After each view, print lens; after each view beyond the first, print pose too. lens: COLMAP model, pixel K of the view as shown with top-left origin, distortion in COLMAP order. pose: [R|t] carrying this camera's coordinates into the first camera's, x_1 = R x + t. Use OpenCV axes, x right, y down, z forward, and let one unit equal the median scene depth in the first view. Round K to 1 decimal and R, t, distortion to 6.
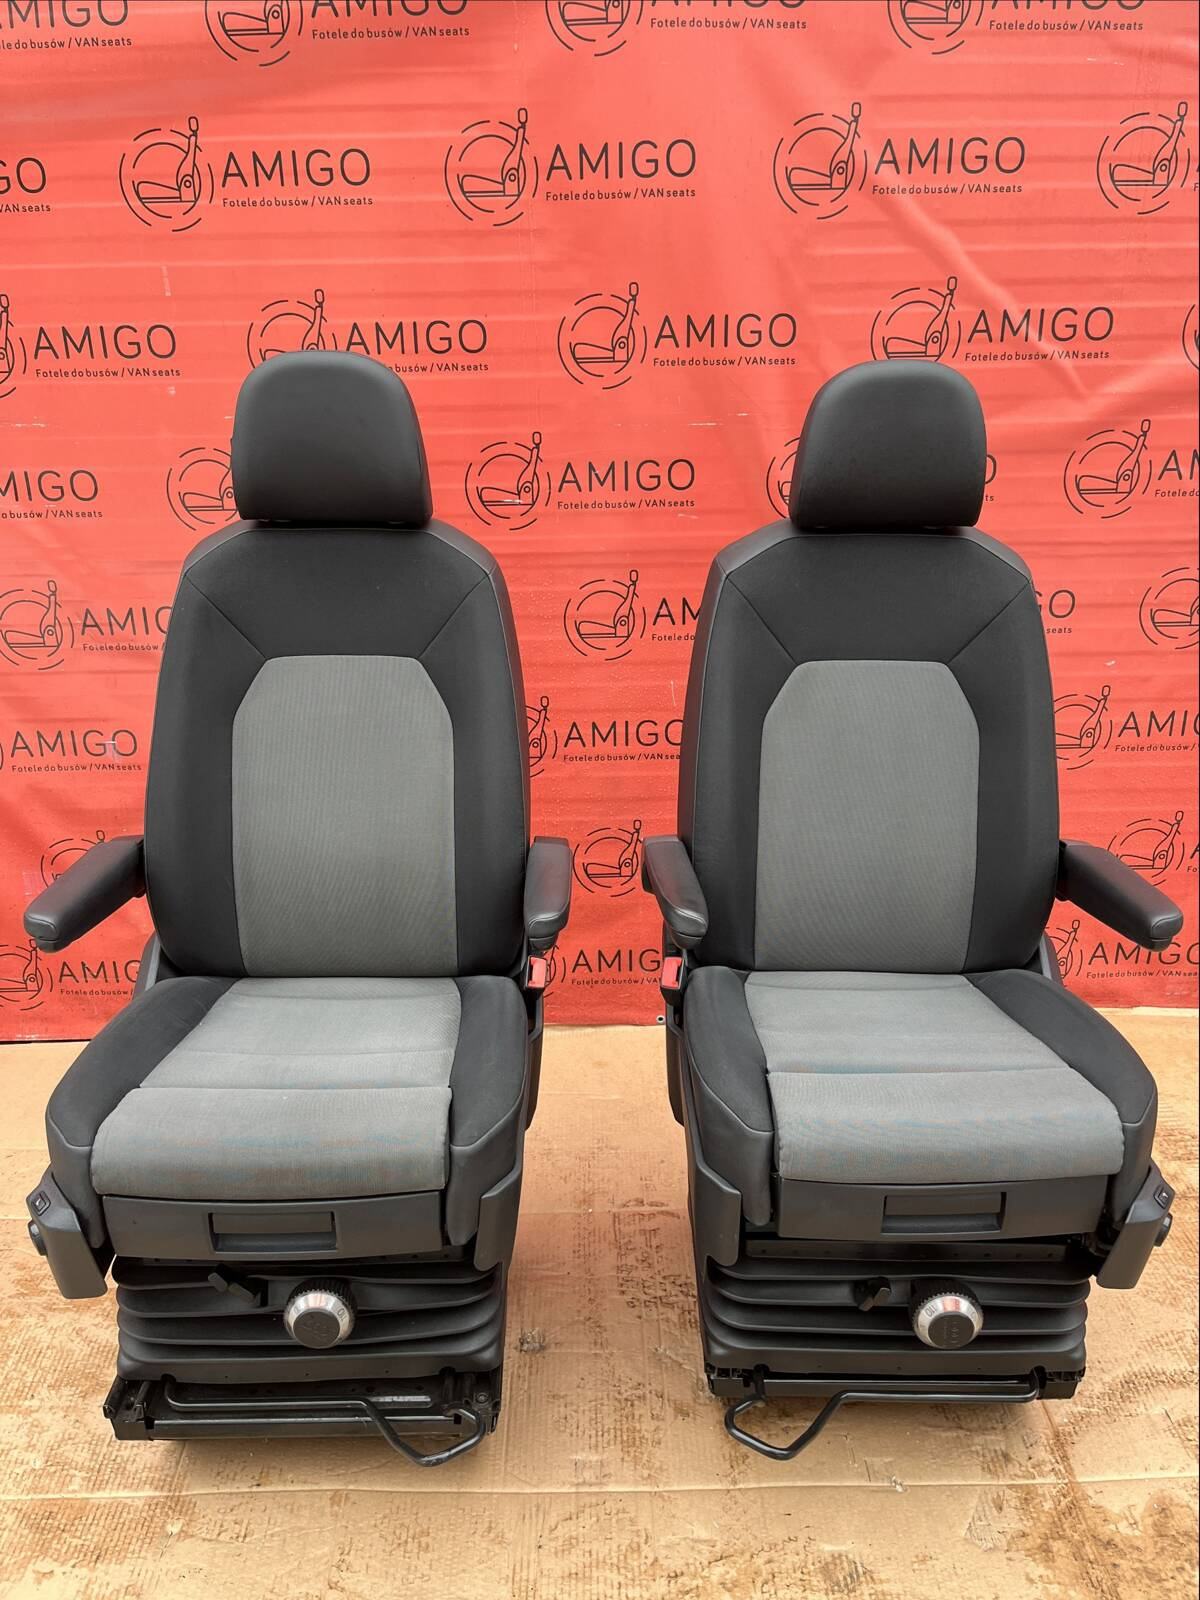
lens RADIAL K [[1199.6, 0, 585.7], [0, 1199.6, 826.2], [0, 0, 1]] dist [0.054773, -0.088650]
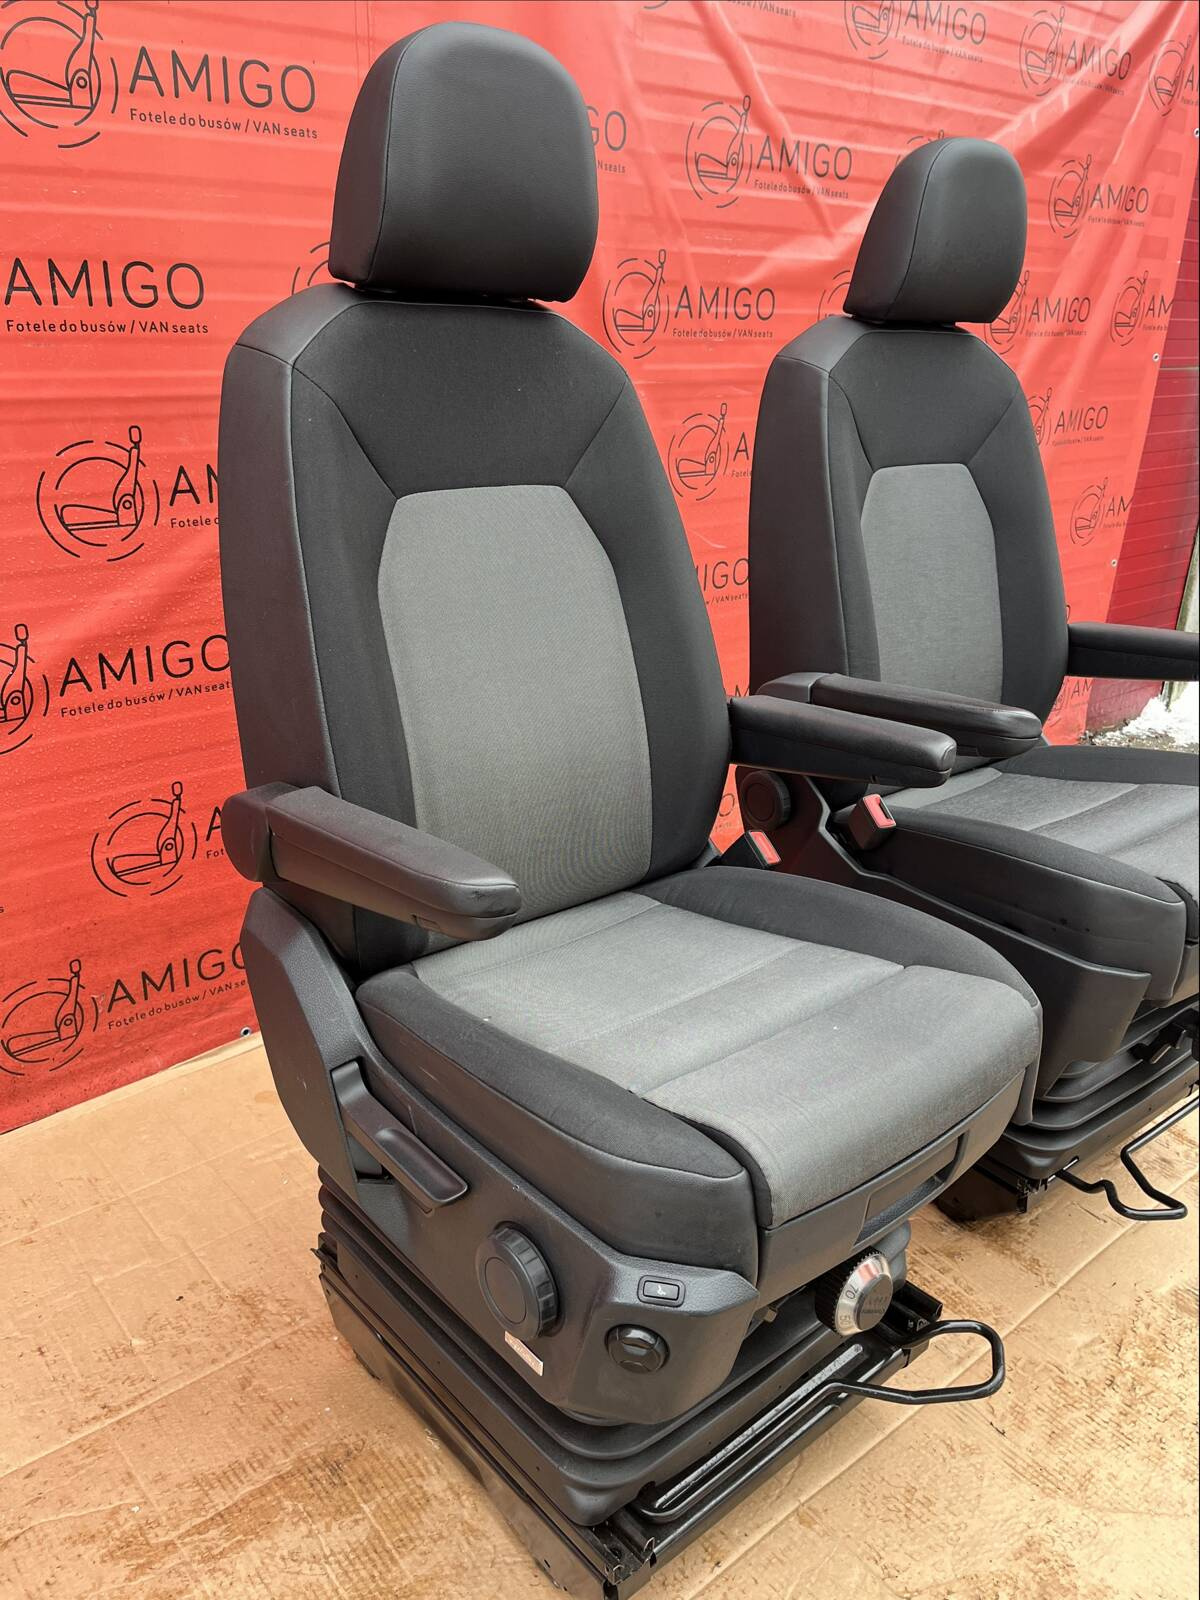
lens RADIAL K [[1199.6, 0, 585.7], [0, 1199.6, 826.2], [0, 0, 1]] dist [0.054773, -0.088650]
pose [[0.770316, -0.217892, 0.599280, -0.513774], [0.187144, 0.975673, 0.114189, -0.013045], [-0.609582, 0.024190, 0.792353, 0.317218]]
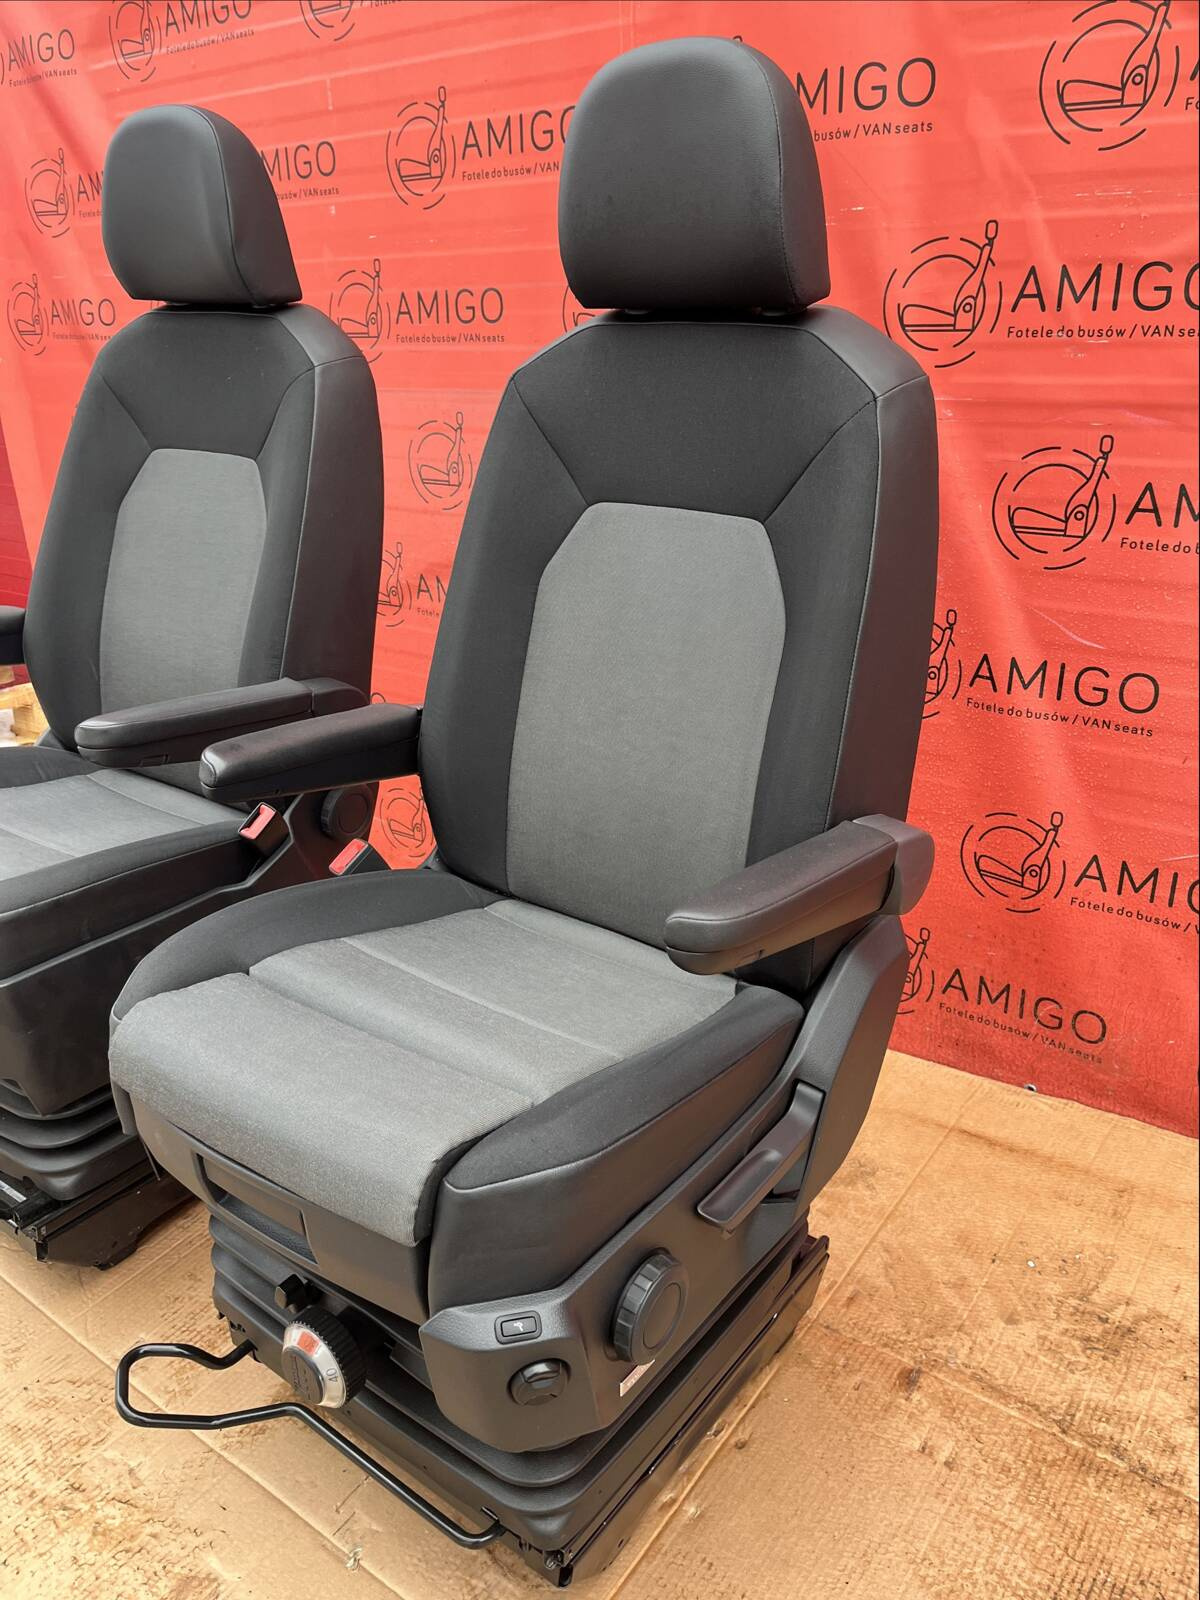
lens RADIAL K [[1202.4, 0, 561.8], [0, 1202.4, 818.8], [0, 0, 1]] dist [0.073622, -0.109044]
pose [[0.792664, 0.237326, -0.561570, 0.510594], [-0.207133, 0.971164, 0.118054, -0.031194], [0.573394, 0.022742, 0.818964, 0.309430]]
